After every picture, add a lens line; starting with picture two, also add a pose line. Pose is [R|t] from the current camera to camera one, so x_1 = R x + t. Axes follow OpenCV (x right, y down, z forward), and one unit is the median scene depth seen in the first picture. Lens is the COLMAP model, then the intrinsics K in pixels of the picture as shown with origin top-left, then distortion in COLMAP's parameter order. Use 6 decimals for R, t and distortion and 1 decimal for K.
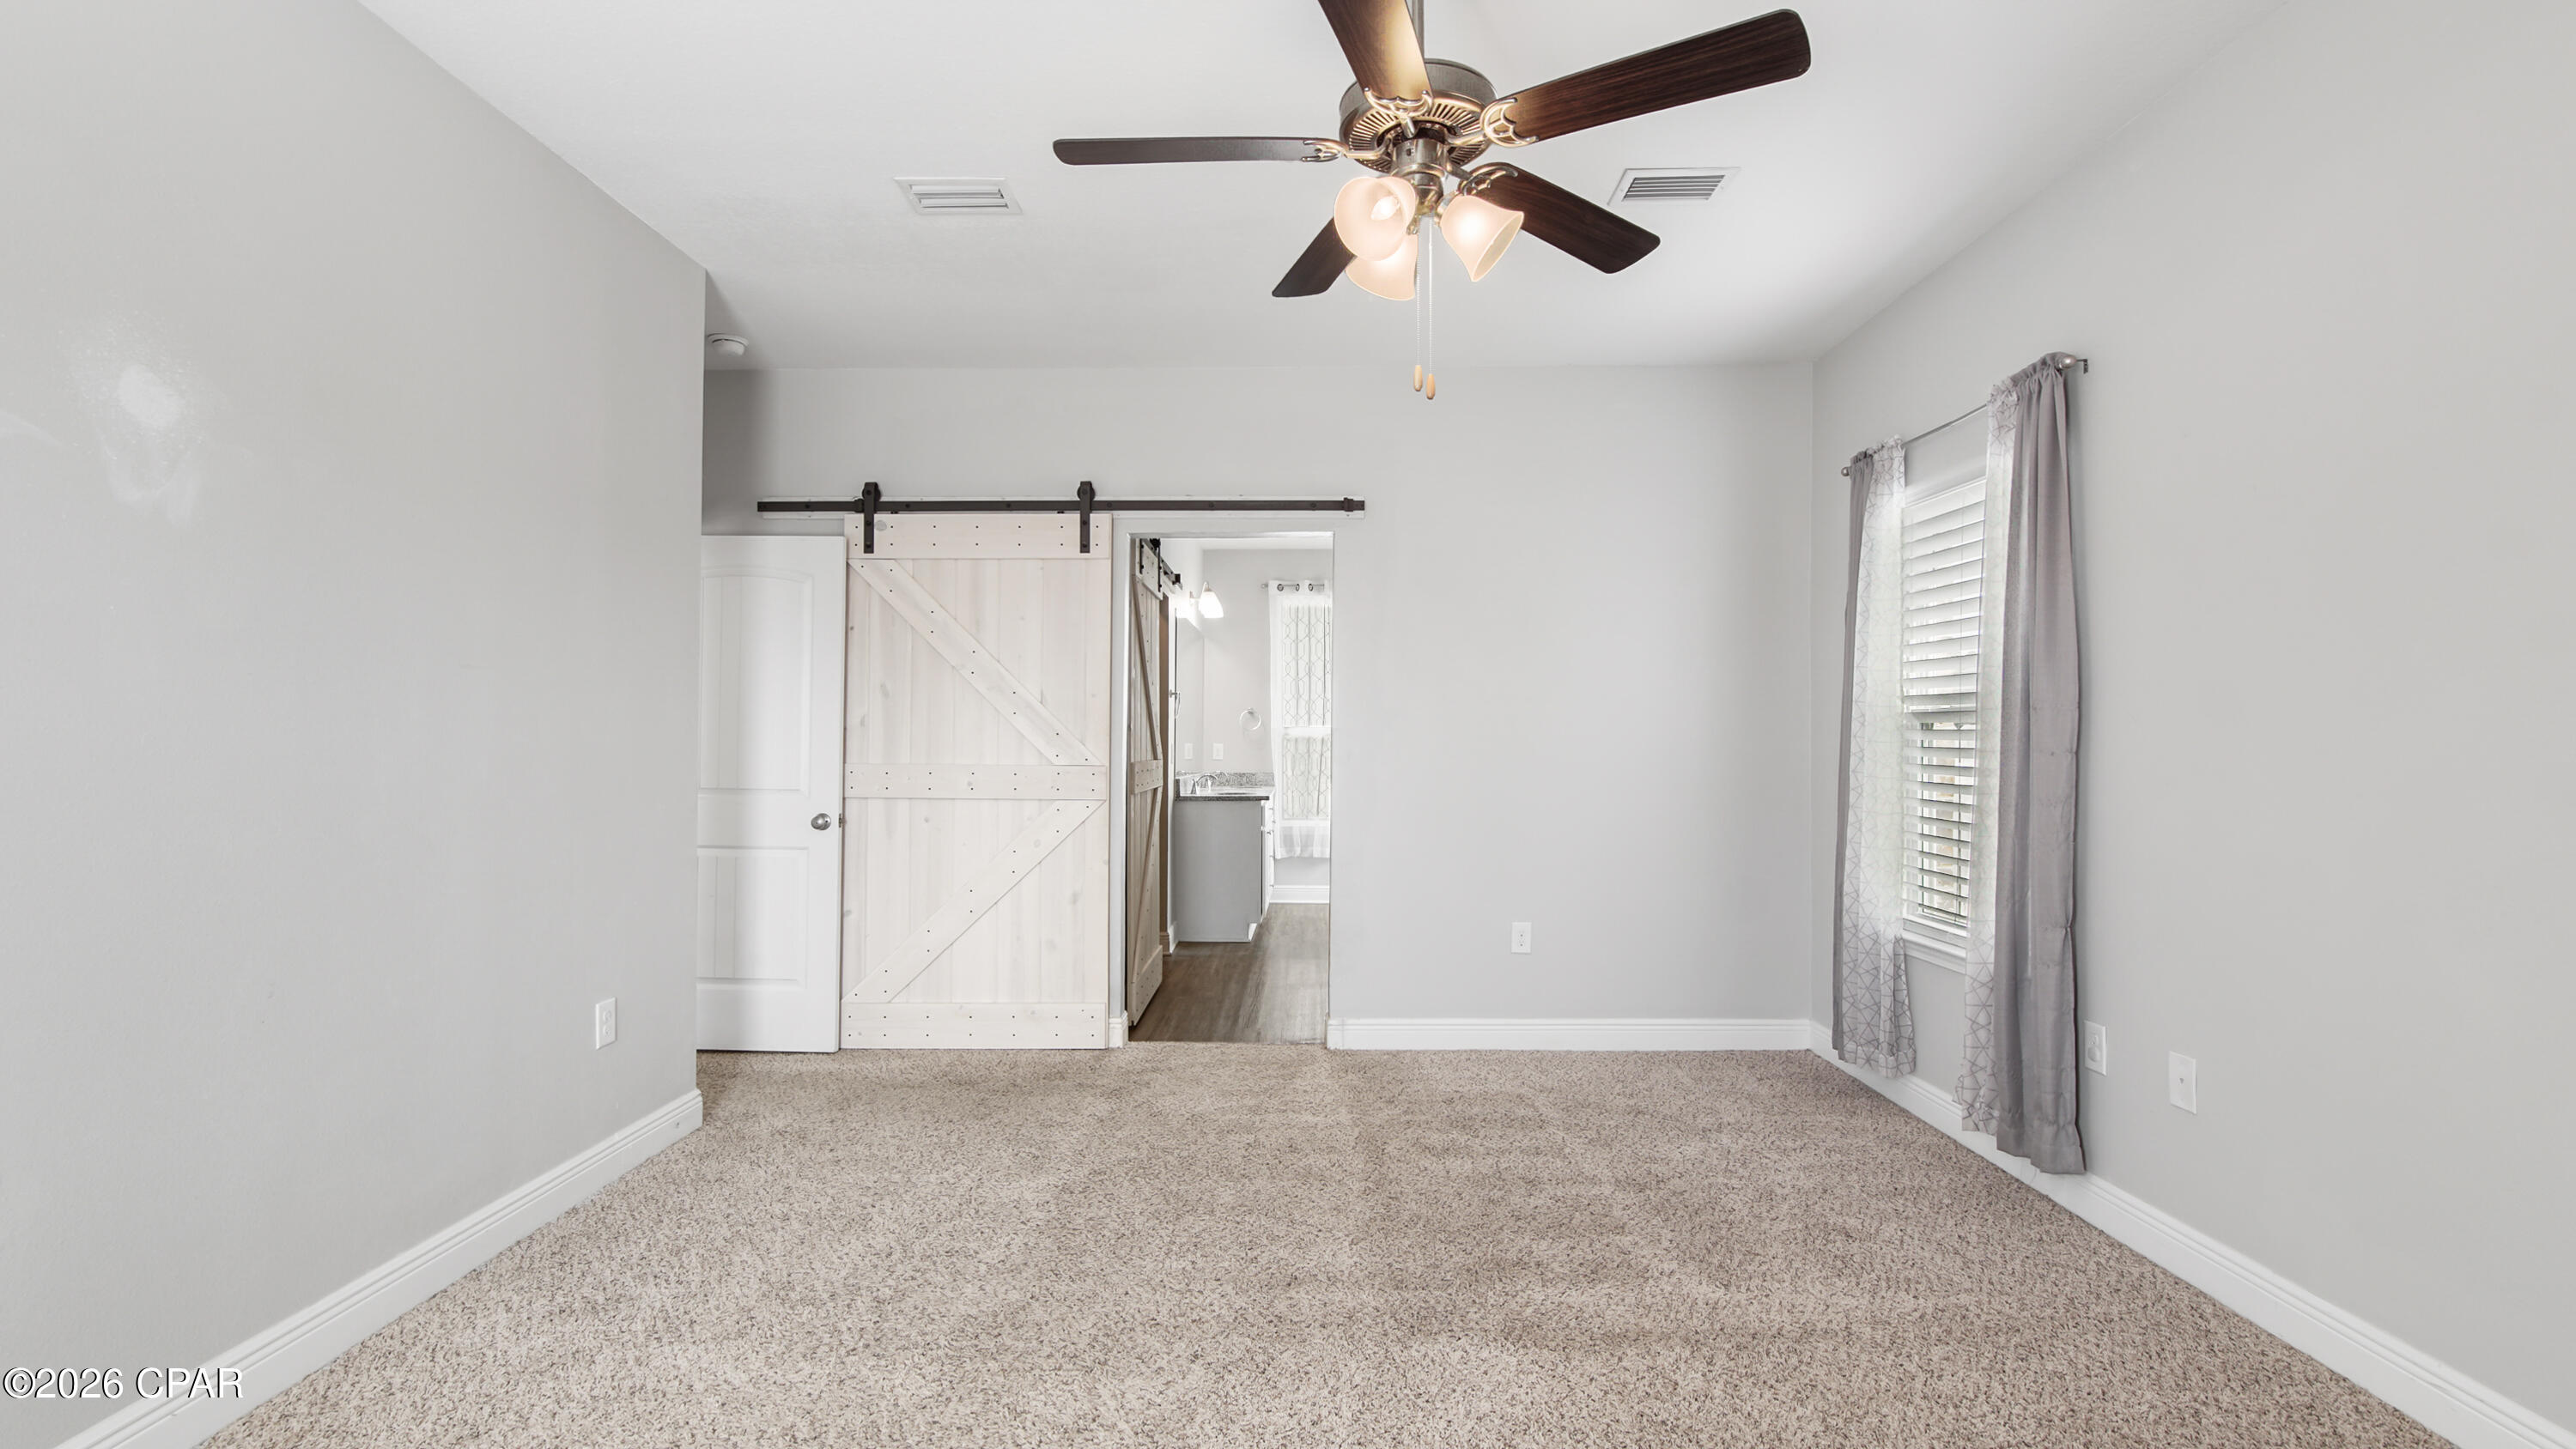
lens RADIAL K [[1149.5, 0, 1299.3], [0, 1149.5, 728.4], [0, 0, 1]] dist [-0.029088, 0.012498]
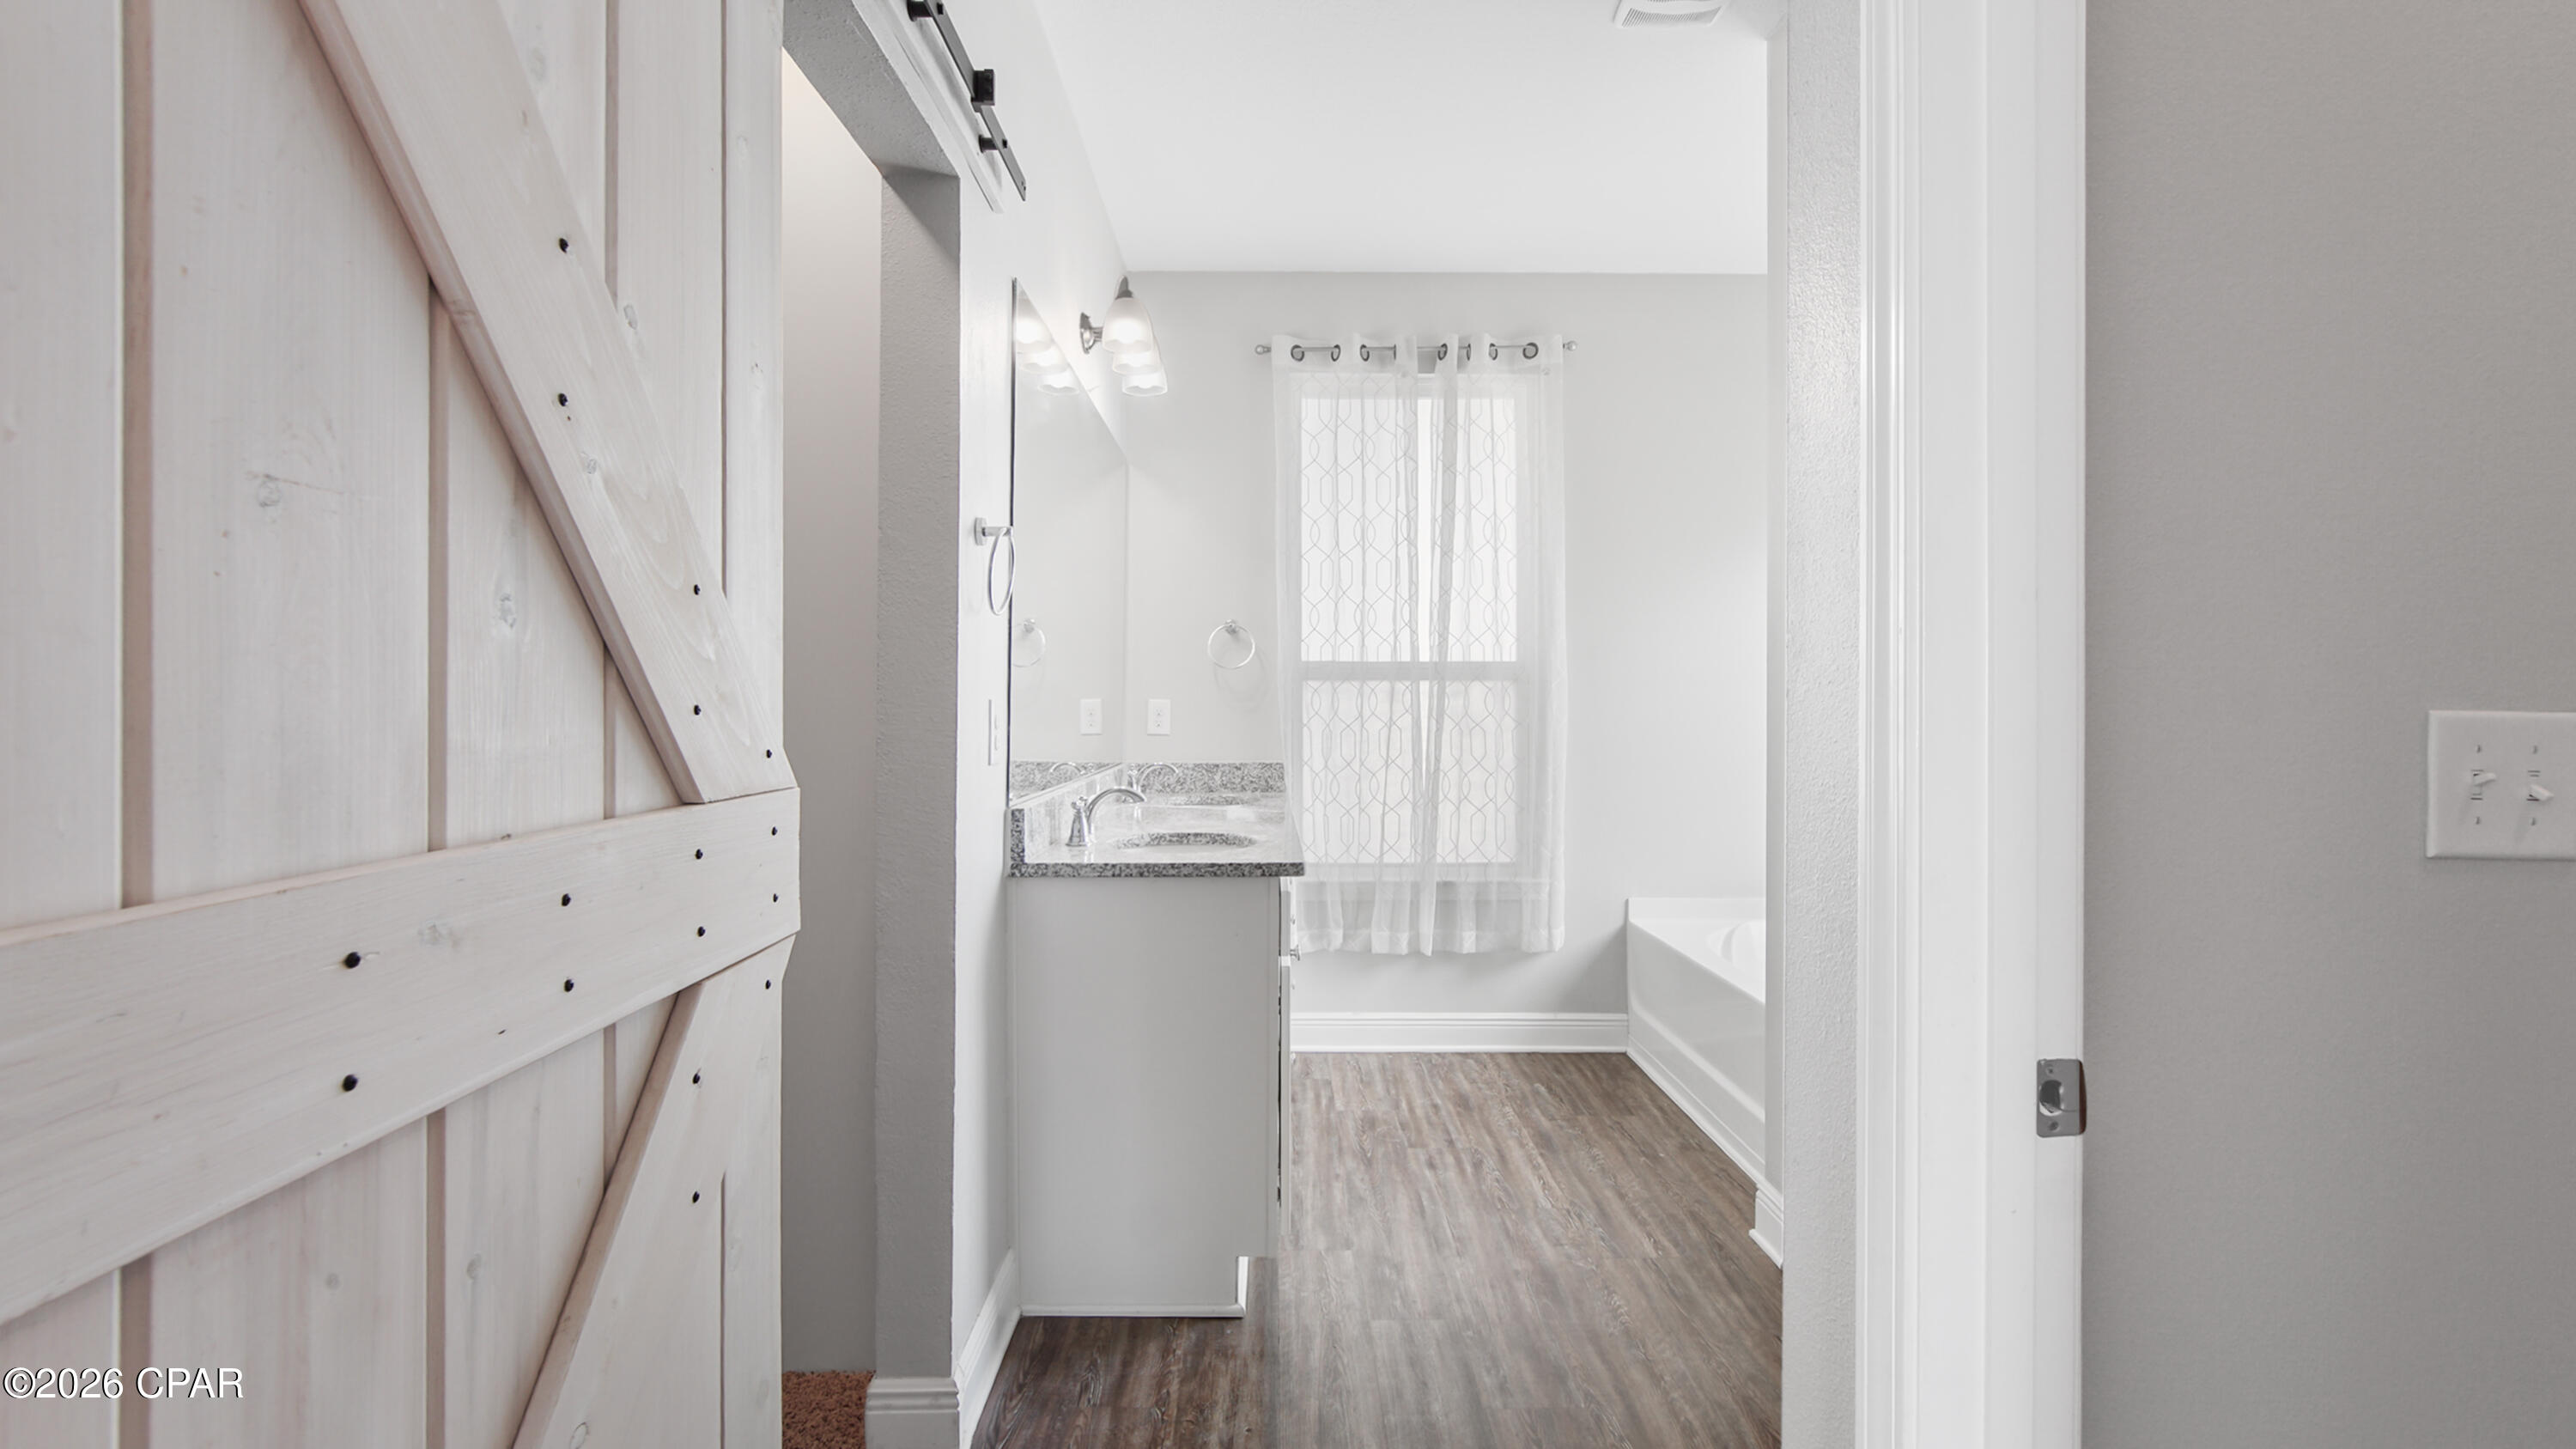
lens RADIAL K [[1149.8, 0, 1299.3], [0, 1149.8, 728.4], [0, 0, 1]] dist [-0.029088, 0.012498]
pose [[0.999414, 0.004554, 0.033931, -0.032083], [-0.006031, 0.999033, 0.043544, 0.005687], [-0.033700, -0.043723, 0.998475, 0.565178]]
